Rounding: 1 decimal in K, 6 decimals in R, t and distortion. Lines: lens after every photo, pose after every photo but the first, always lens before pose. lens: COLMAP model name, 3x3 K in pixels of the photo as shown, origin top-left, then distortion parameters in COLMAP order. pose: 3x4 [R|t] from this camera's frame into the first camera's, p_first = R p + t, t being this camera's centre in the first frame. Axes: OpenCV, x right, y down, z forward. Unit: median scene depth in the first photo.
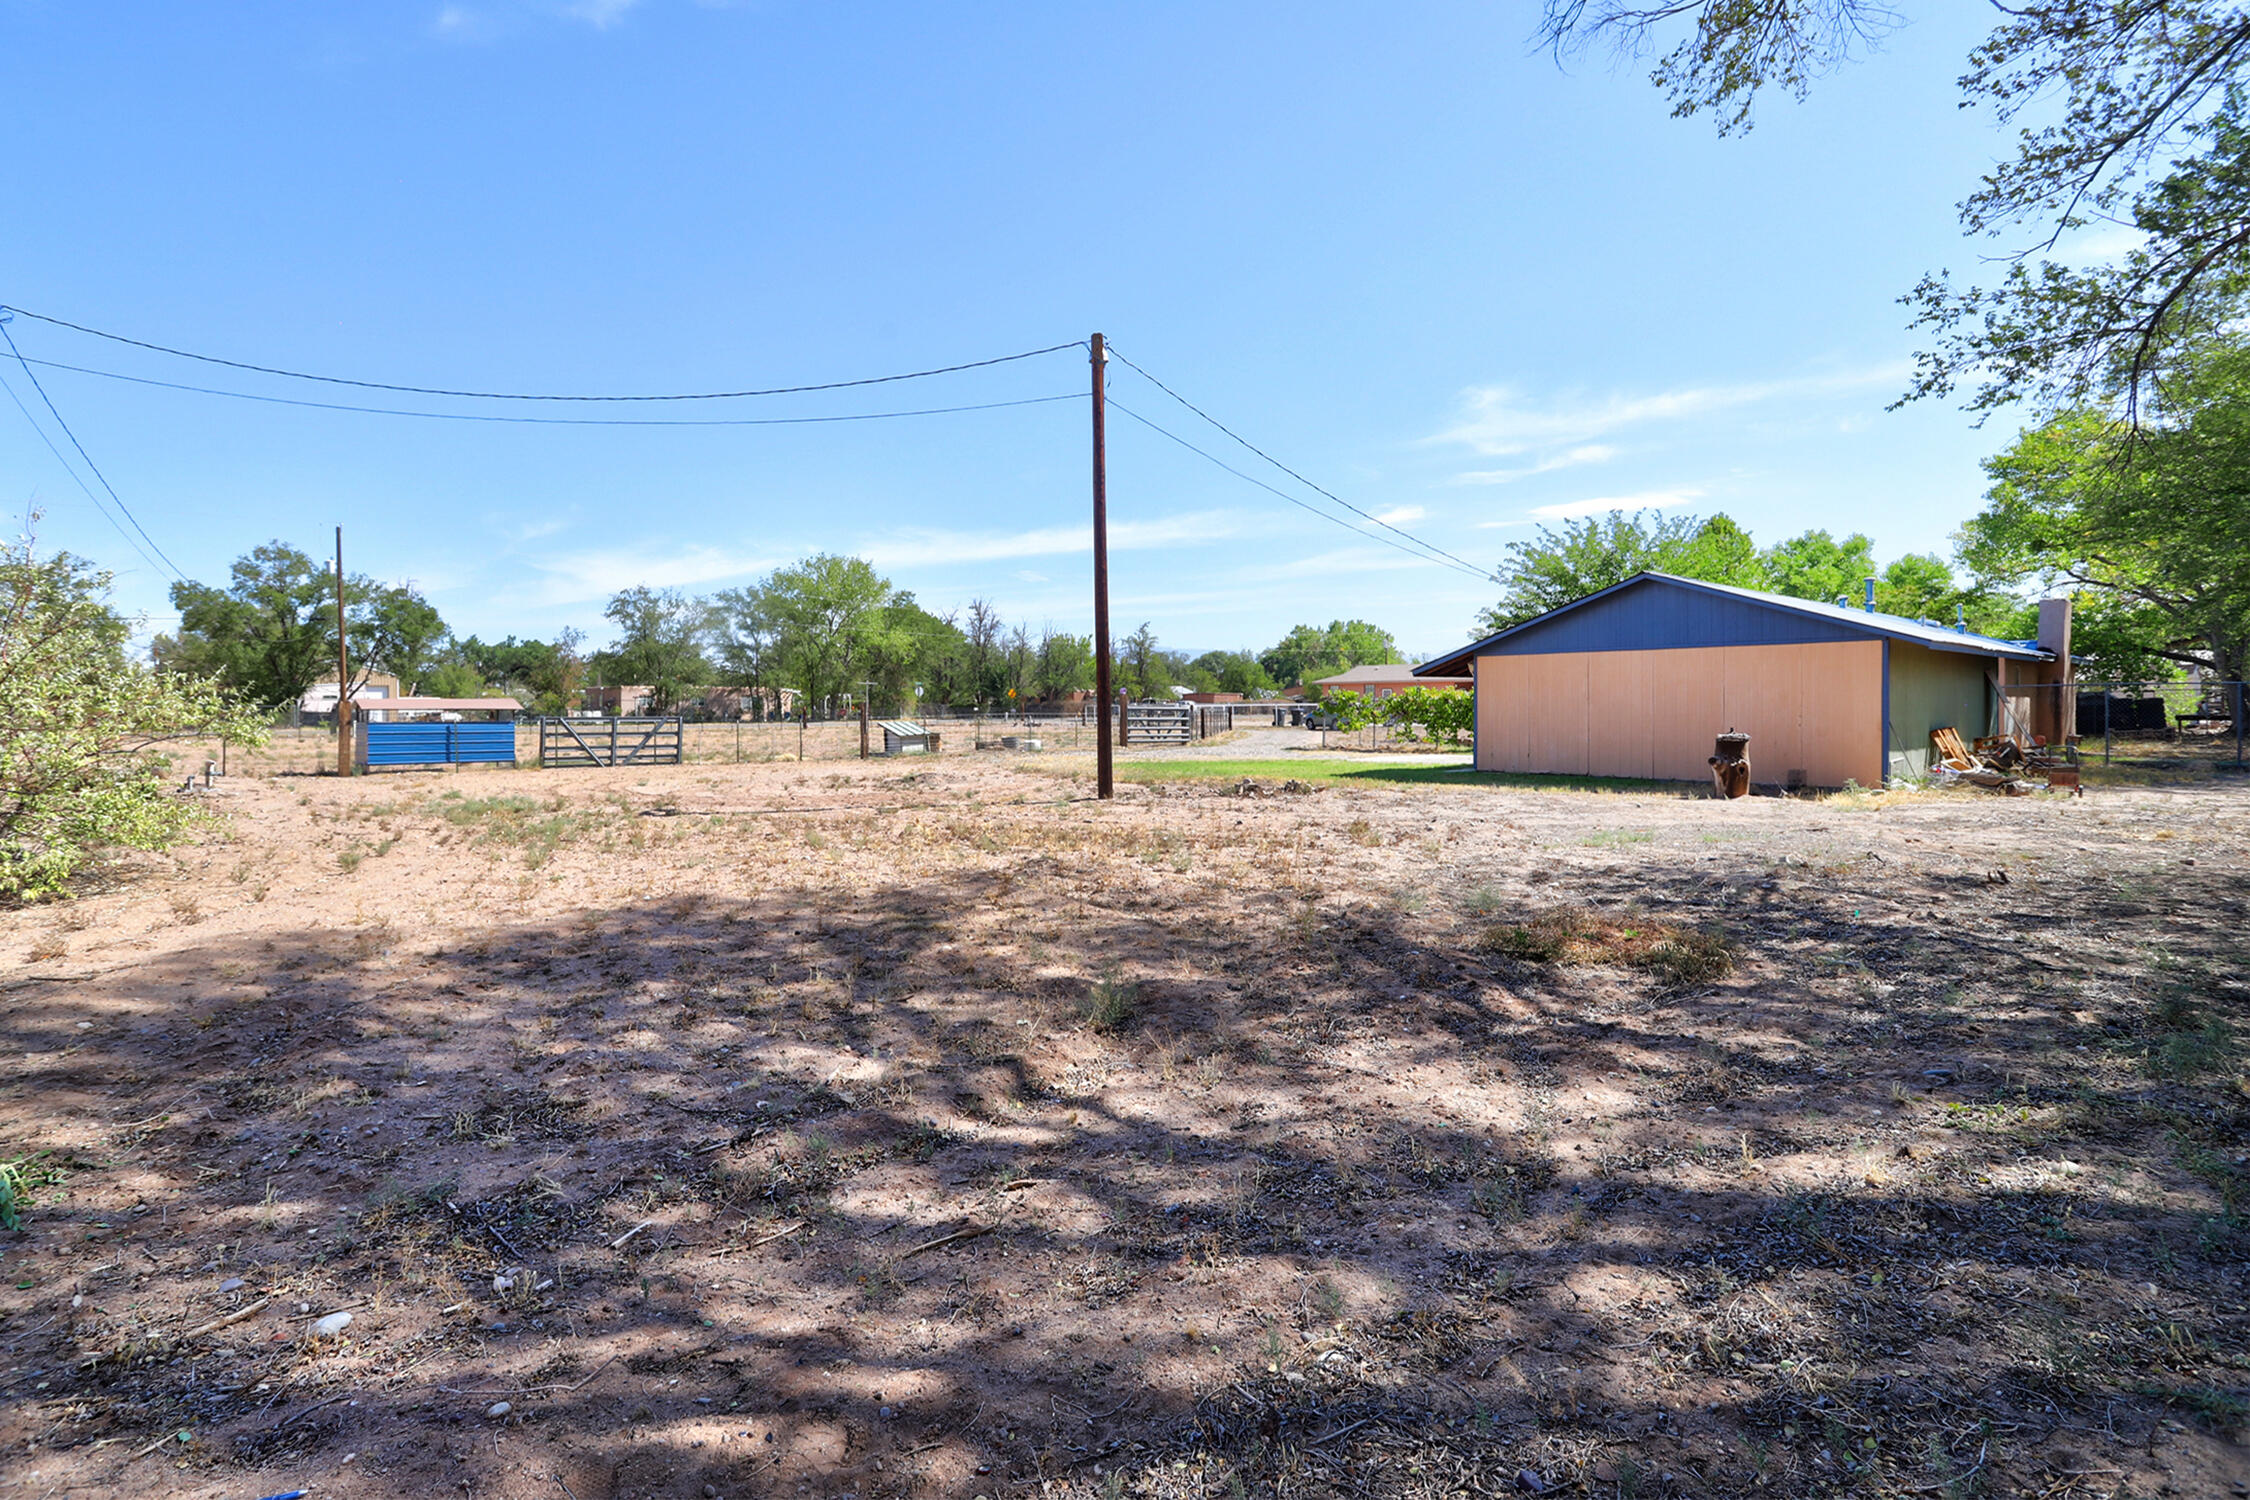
lens RADIAL K [[1204.9, 0, 1123.3], [0, 1204.9, 729.4], [0, 0, 1]] dist [0.001000, 0.001156]
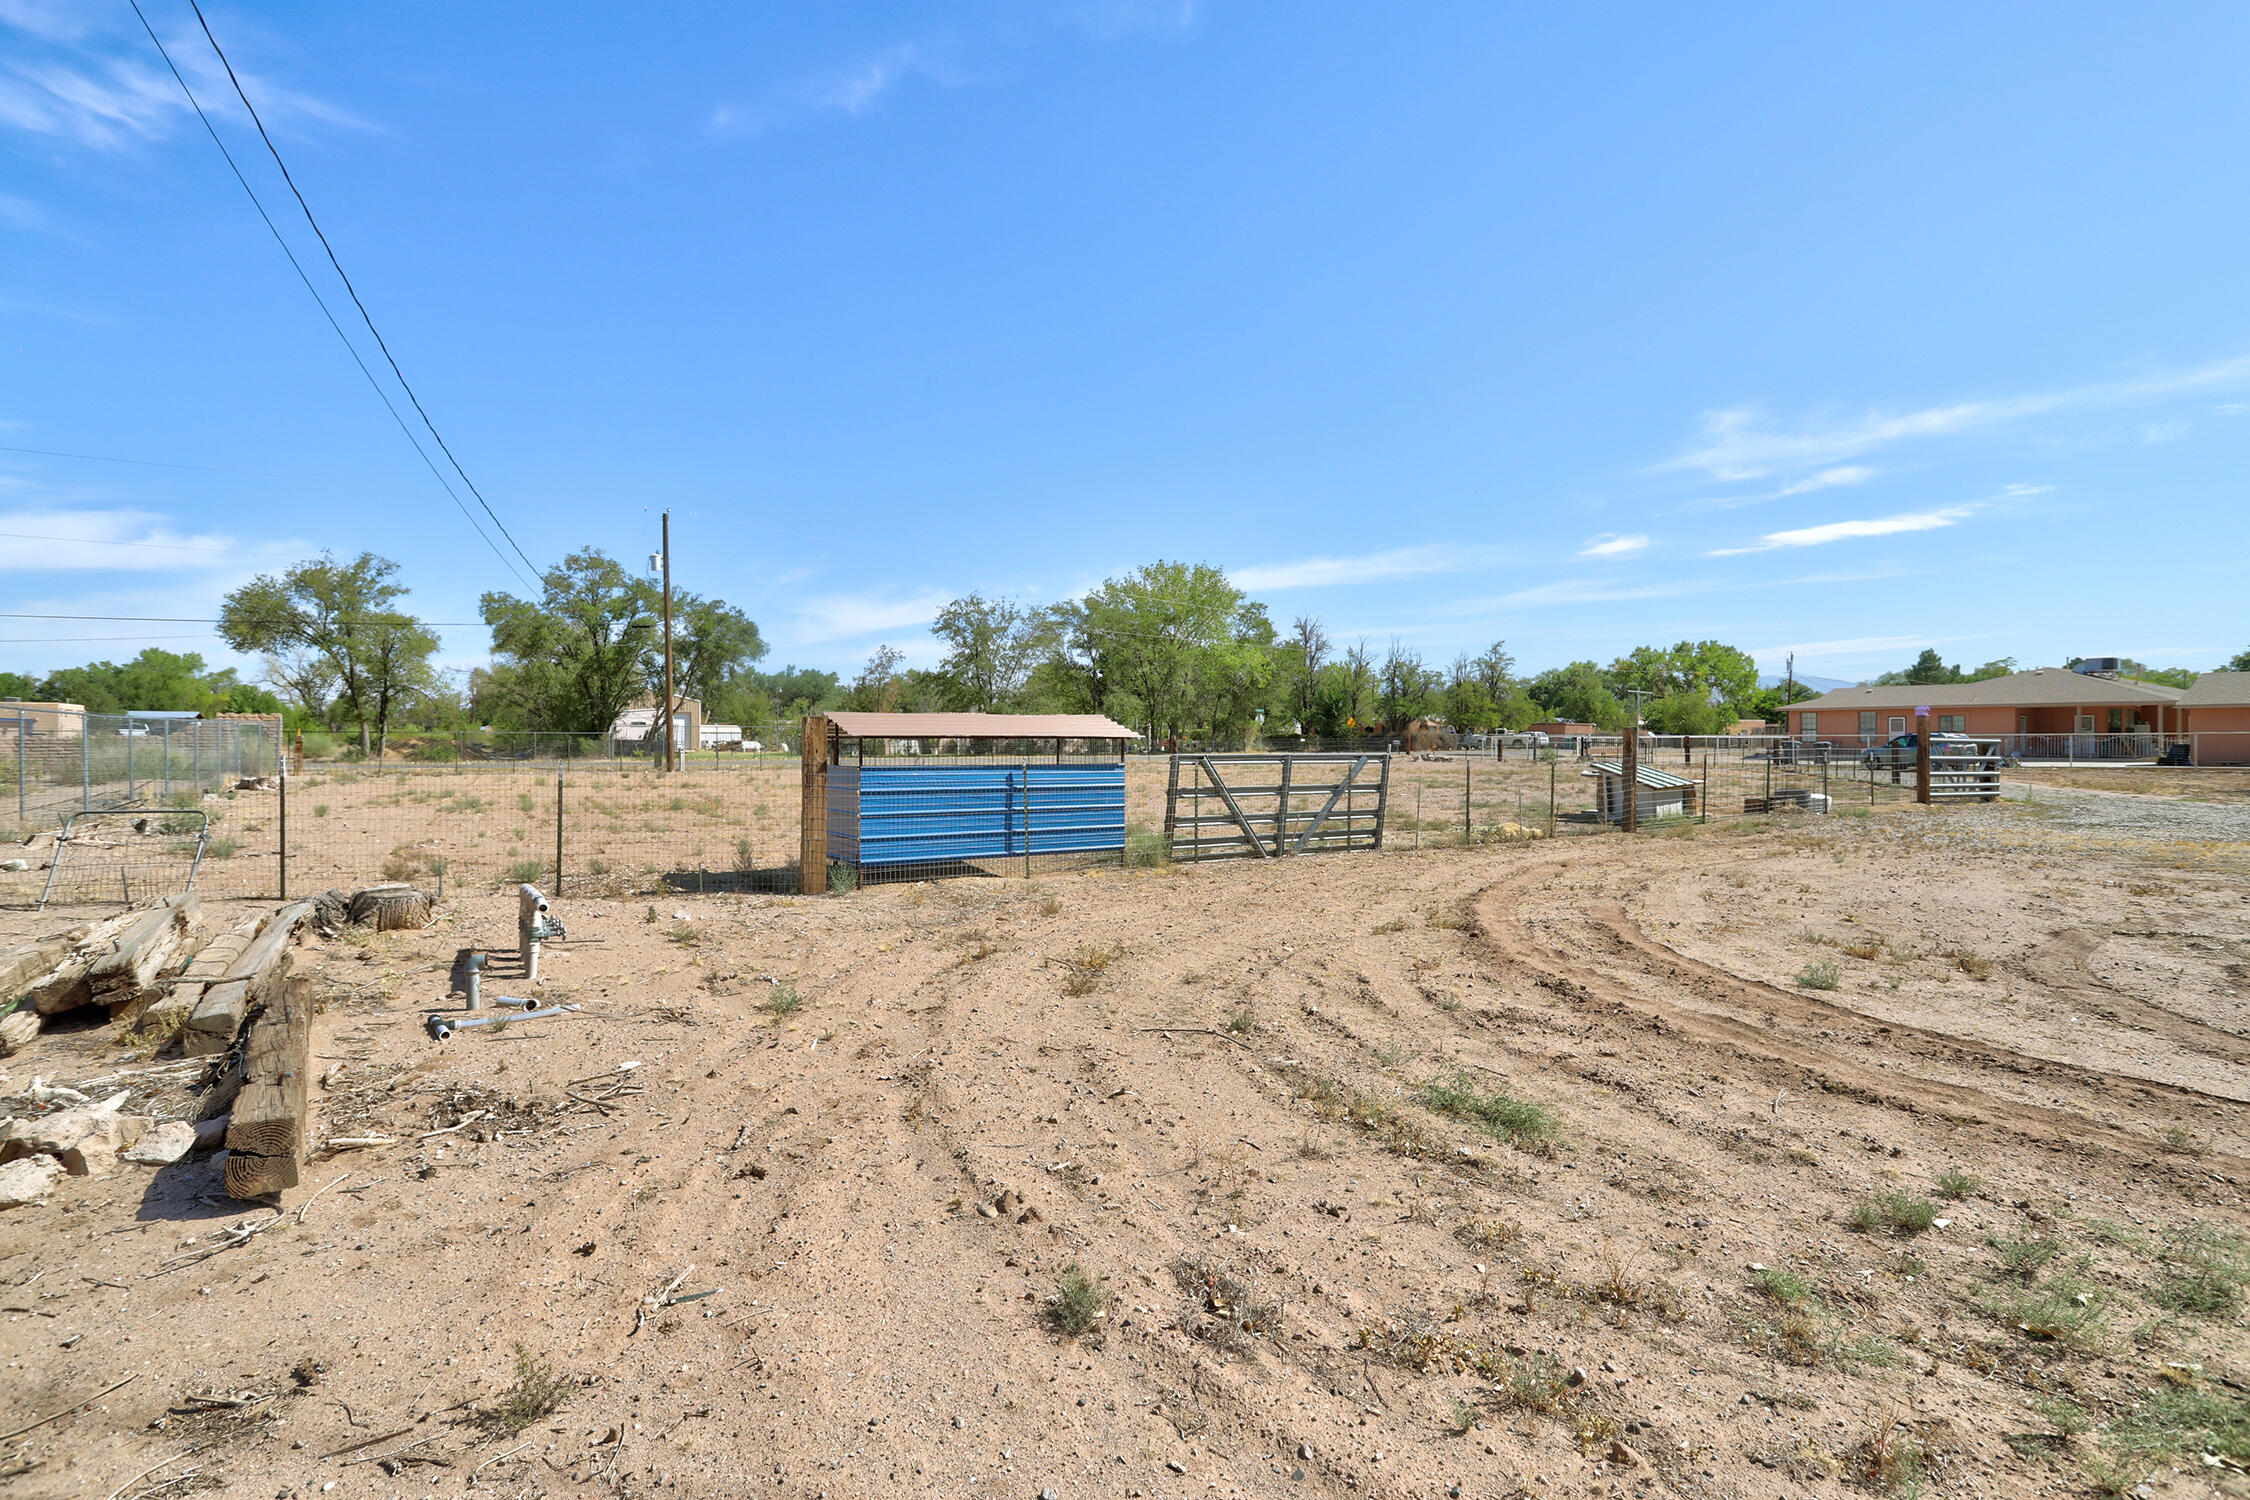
lens RADIAL K [[1087.5, 0, 1127.1], [0, 1087.5, 757.1], [0, 0, 1]] dist [0.000138, 0.000315]
pose [[0.990324, 0.006931, -0.138598, -0.183236], [-0.007126, 0.999974, -0.000910, -0.003414], [0.138589, 0.001889, 0.990348, 0.242336]]
